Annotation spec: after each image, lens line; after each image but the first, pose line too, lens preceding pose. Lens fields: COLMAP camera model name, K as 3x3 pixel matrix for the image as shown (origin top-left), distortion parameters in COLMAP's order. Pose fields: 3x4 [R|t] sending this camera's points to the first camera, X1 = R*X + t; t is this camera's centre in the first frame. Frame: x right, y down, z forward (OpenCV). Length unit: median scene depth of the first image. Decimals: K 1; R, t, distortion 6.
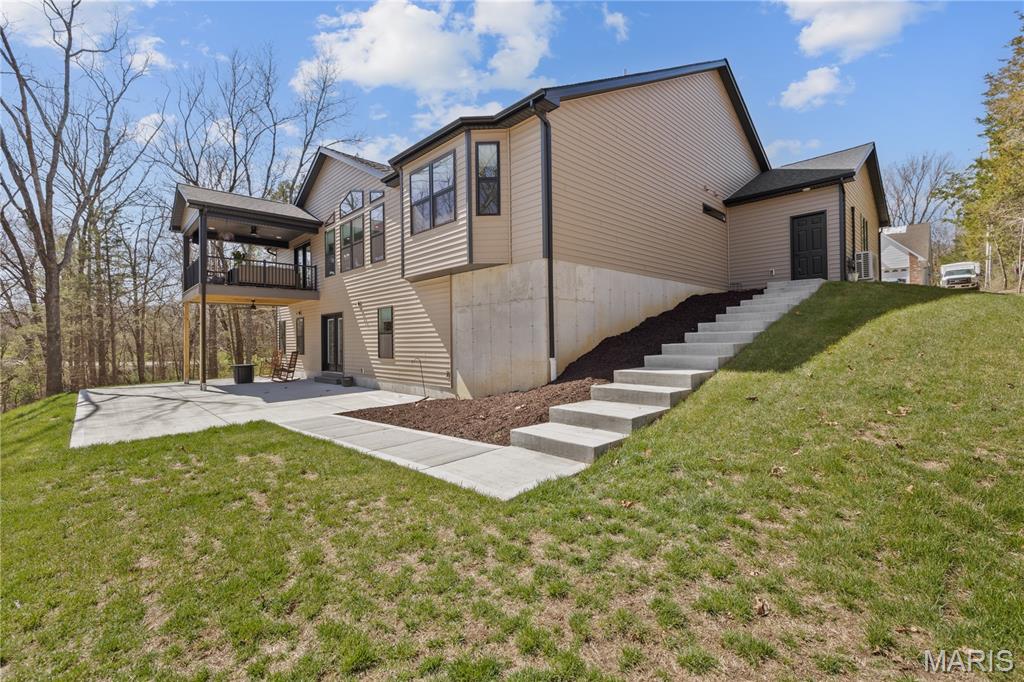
lens RADIAL K [[443.6, 0, 511.5], [0, 443.6, 334.9], [0, 0, 1]] dist [-0.000904, -0.000150]
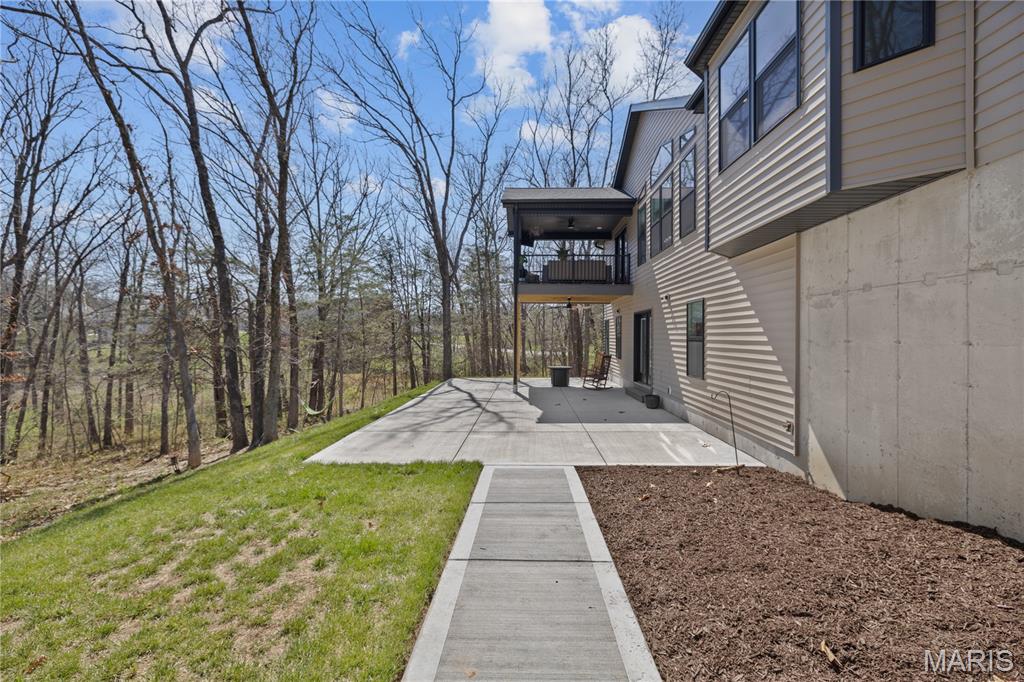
lens RADIAL K [[443.6, 0, 511.5], [0, 443.6, 334.9], [0, 0, 1]] dist [-0.000904, -0.000150]
pose [[0.703361, 0.015361, -0.710667, -0.005832], [-0.006207, 0.999861, 0.015469, -0.023707], [0.710806, -0.006470, 0.703359, 0.397431]]
